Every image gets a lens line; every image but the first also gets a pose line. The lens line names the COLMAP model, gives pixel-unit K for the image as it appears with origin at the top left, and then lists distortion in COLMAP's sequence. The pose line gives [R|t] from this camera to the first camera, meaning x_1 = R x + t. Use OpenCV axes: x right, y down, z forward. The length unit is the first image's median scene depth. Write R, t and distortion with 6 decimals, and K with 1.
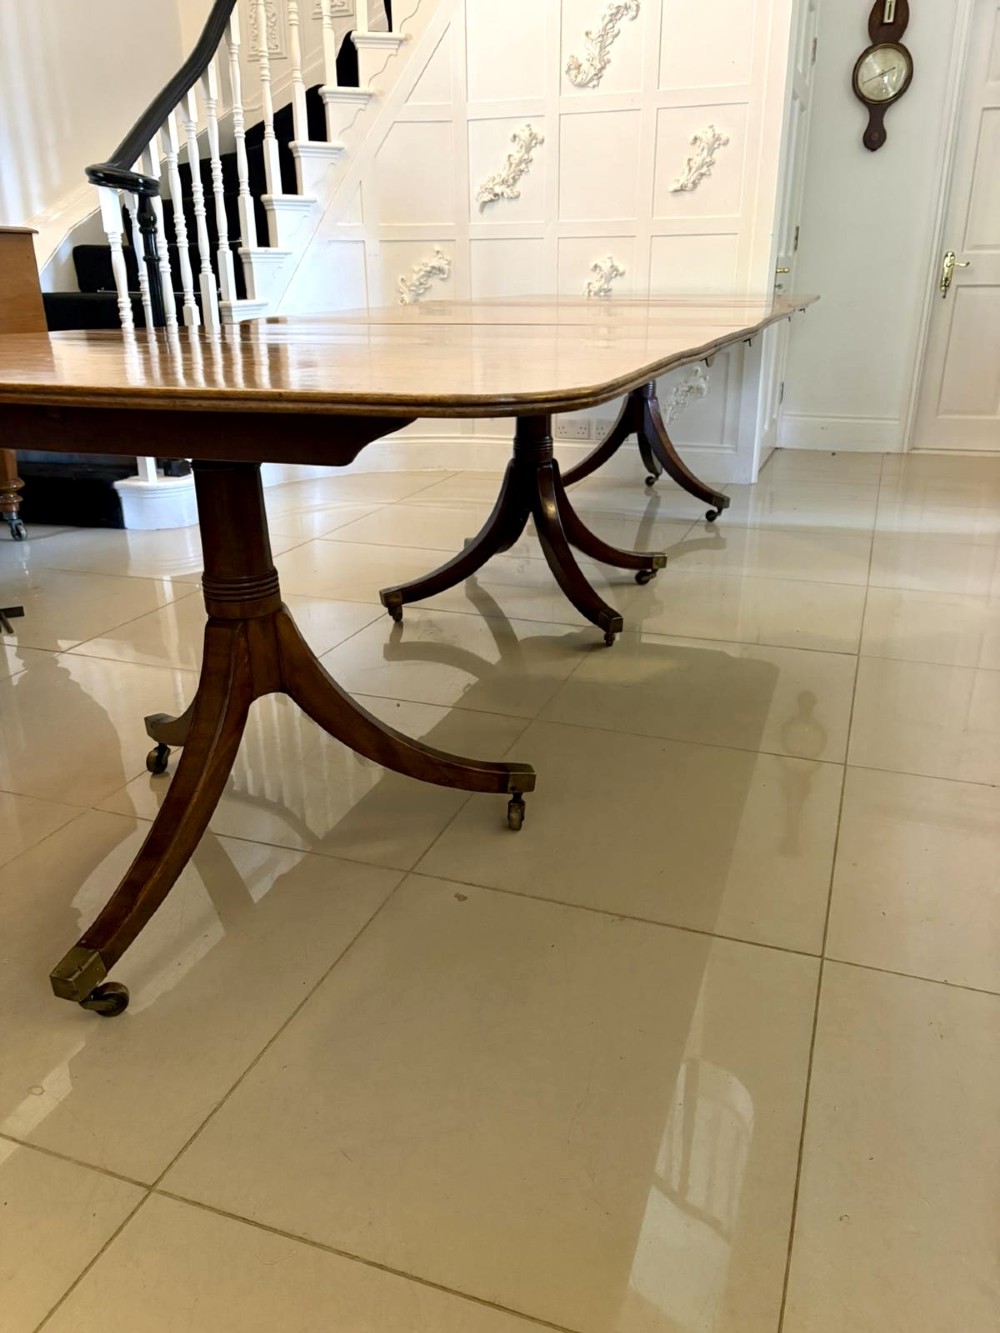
lens RADIAL K [[991.2, 0, 502.9], [0, 991.2, 669.3], [0, 0, 1]] dist [0.076857, -0.049793]
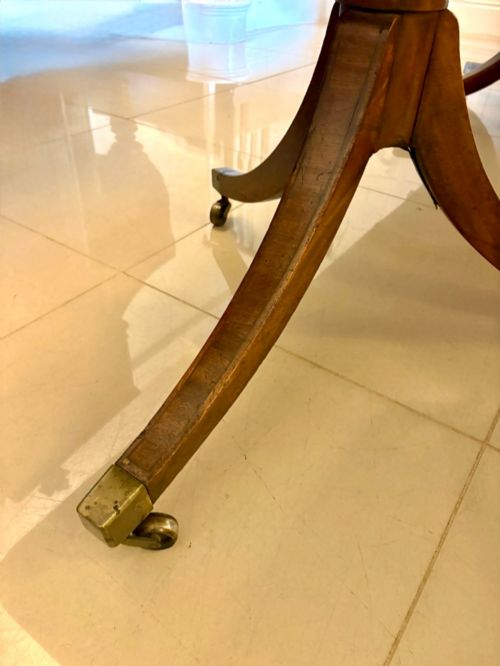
lens RADIAL K [[495.2, 0, 244.3], [0, 495.2, 326.4], [0, 0, 1]] dist [0.076857, -0.049793]
pose [[0.963746, 0.202021, -0.174302, -0.096546], [-0.144737, 0.944610, 0.294556, 0.021646], [0.224154, -0.258649, 0.939604, 0.232646]]
